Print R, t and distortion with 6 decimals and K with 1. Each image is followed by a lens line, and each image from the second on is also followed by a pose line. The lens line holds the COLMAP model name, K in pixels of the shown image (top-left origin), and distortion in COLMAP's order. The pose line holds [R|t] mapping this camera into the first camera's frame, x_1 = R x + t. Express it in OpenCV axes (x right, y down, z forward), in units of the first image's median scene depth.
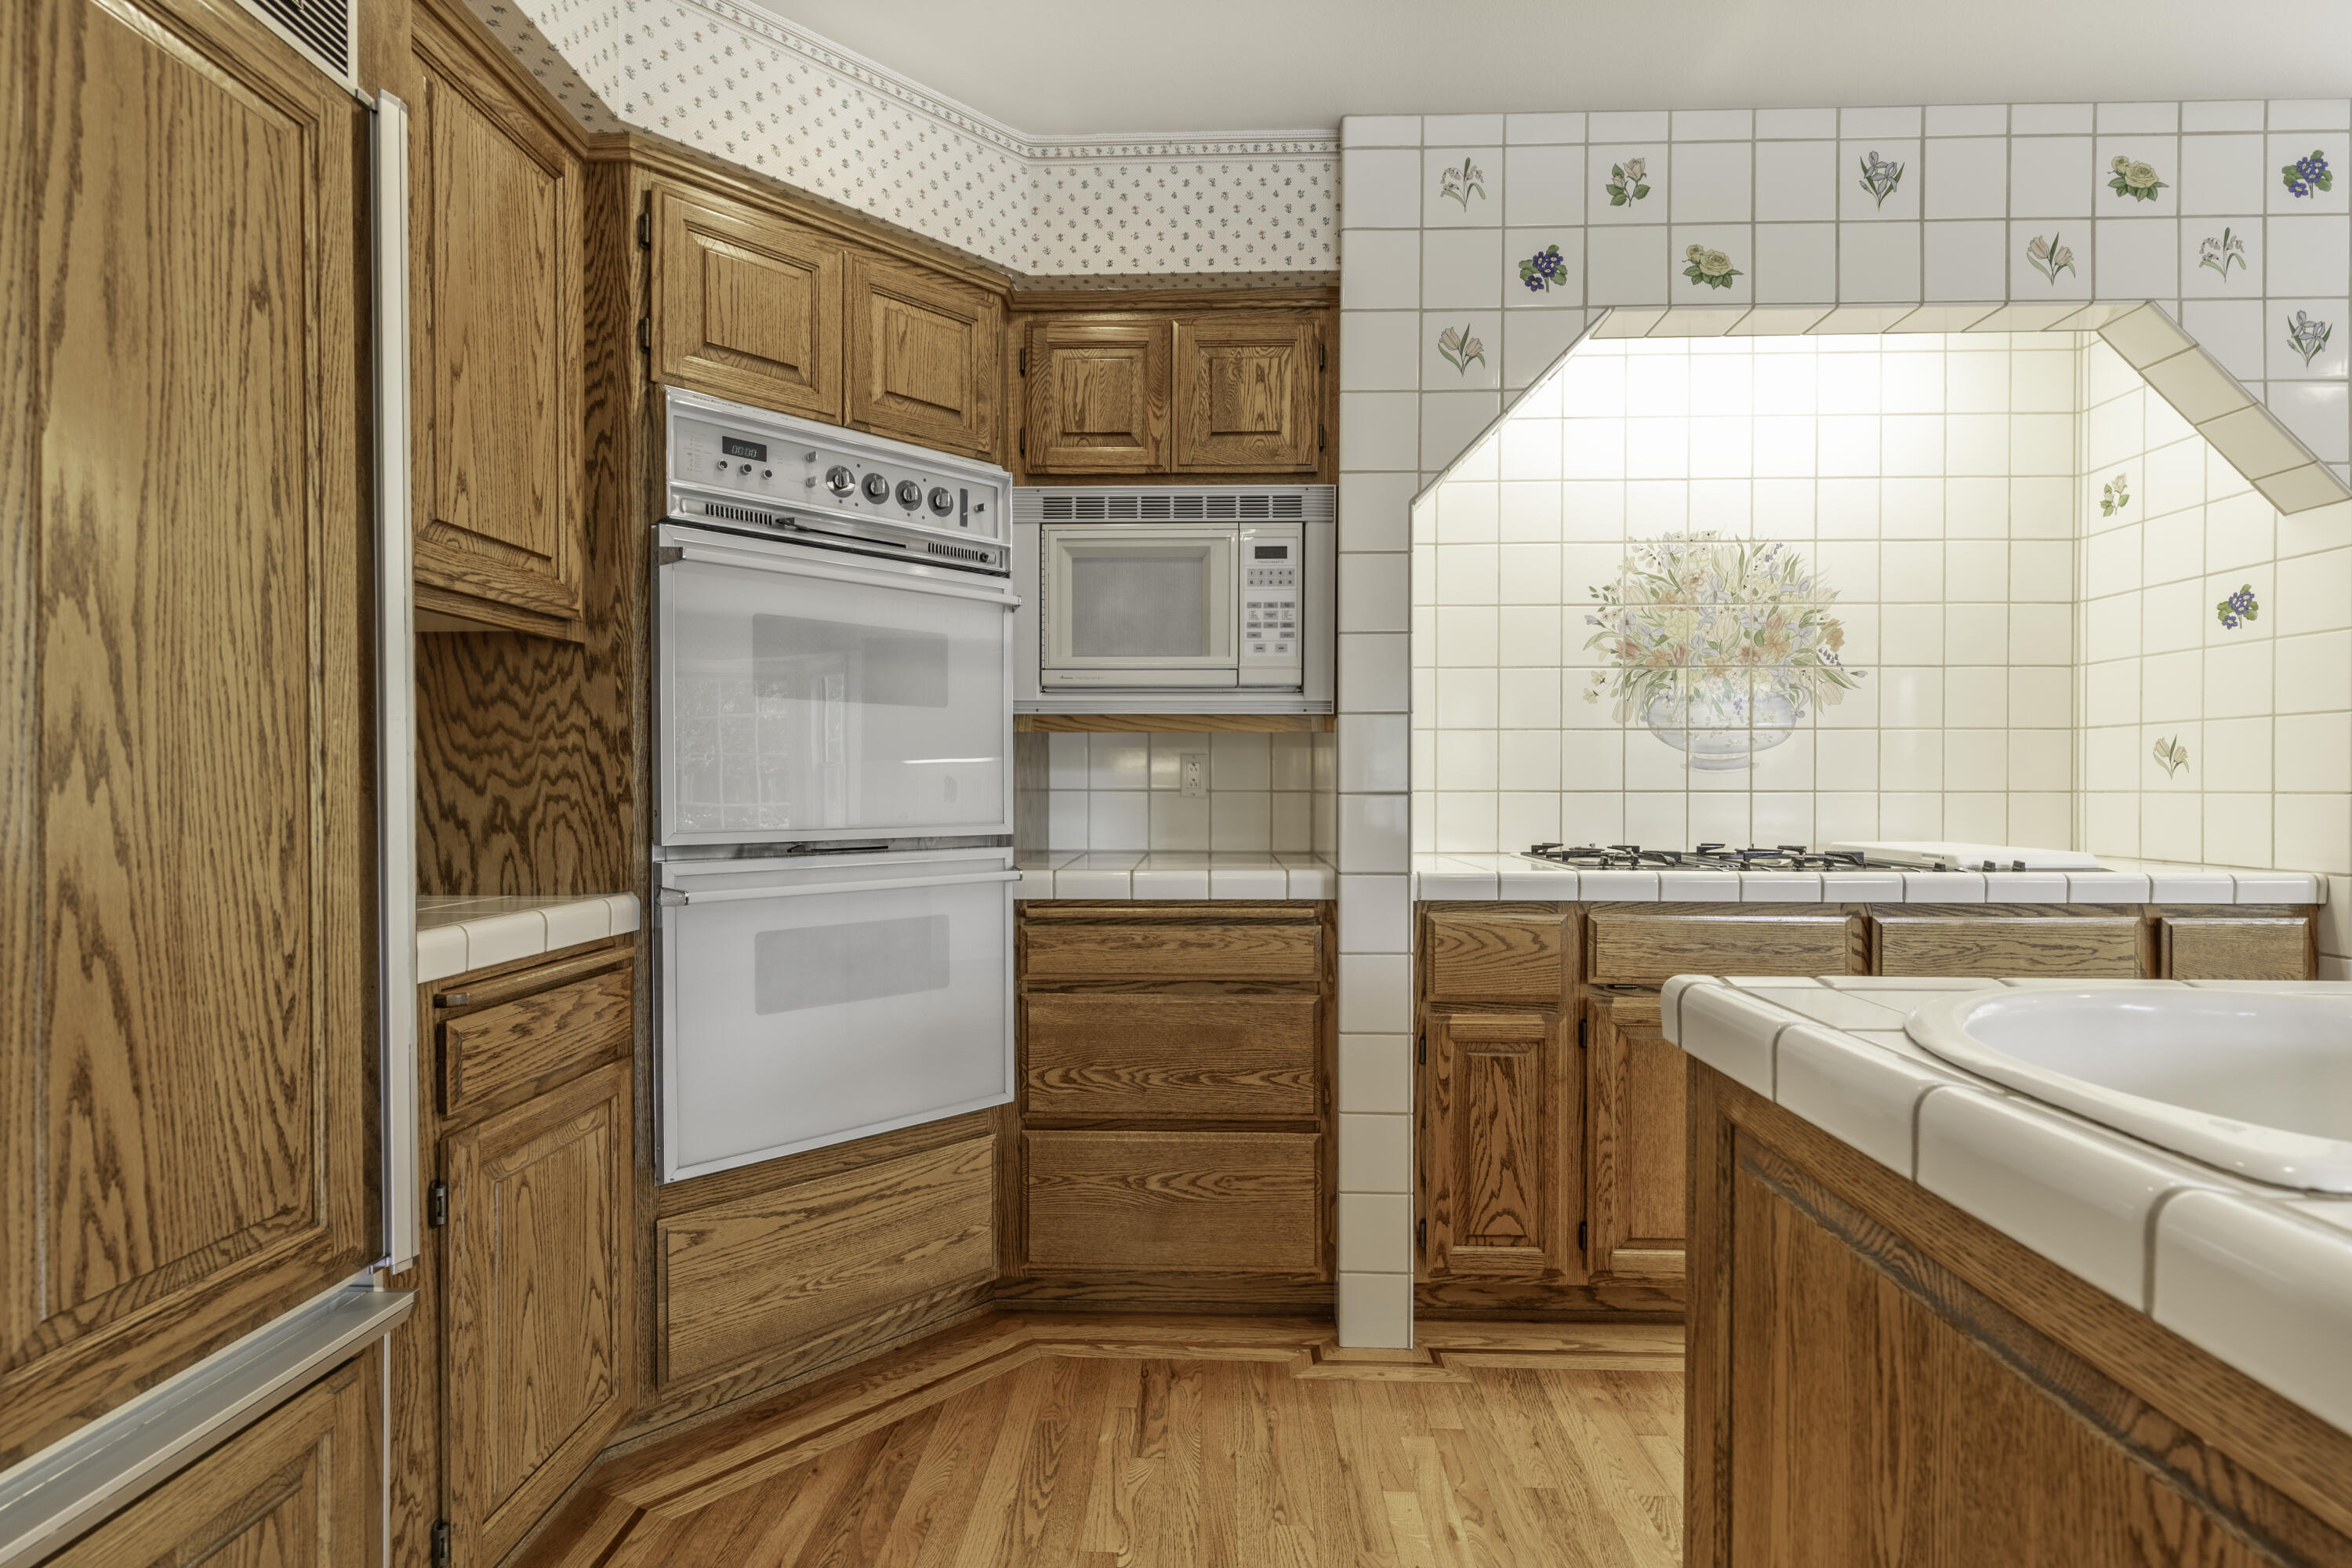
lens RADIAL K [[1080.4, 0, 1172.6], [0, 1080.4, 787.4], [0, 0, 1]] dist [-0.002289, -0.000543]
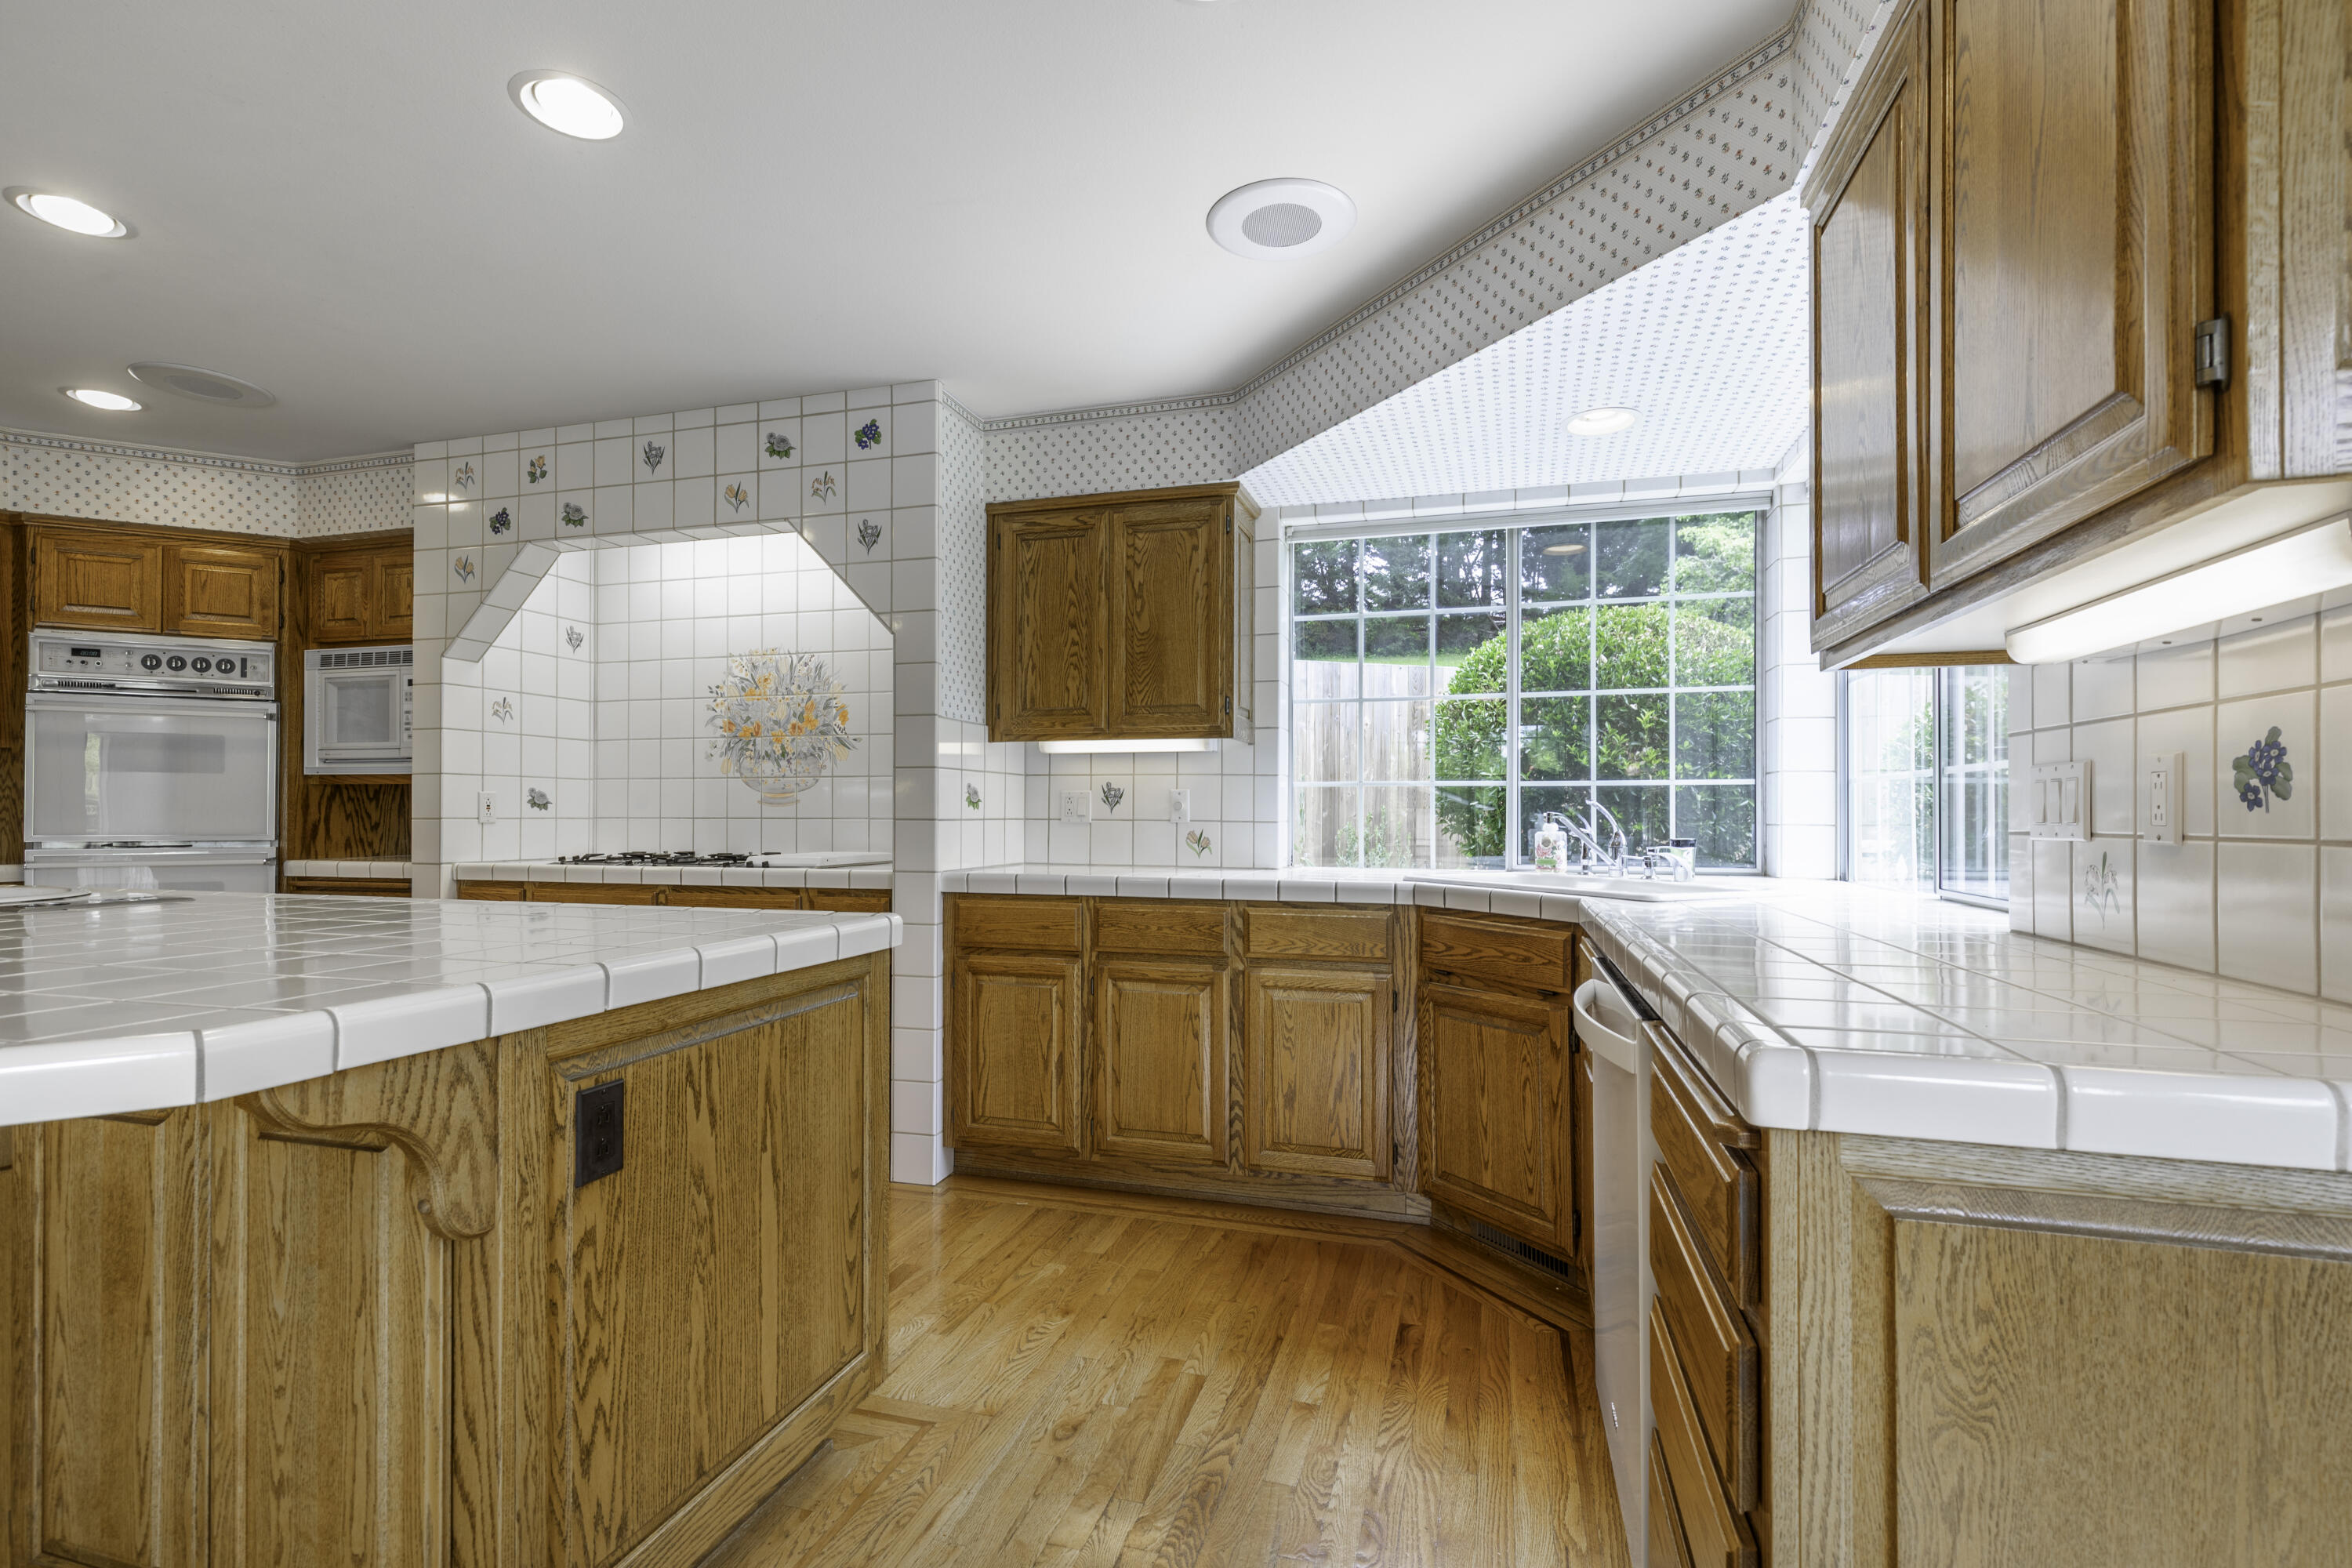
lens RADIAL K [[1080.4, 0, 1185.3], [0, 1080.4, 798.7], [0, 0, 1]] dist [-0.002289, -0.000543]
pose [[0.970359, -0.002621, -0.241652, 1.833084], [-0.001871, 0.999830, -0.018358, 0.002939], [0.241659, 0.018266, 0.970189, -0.426273]]
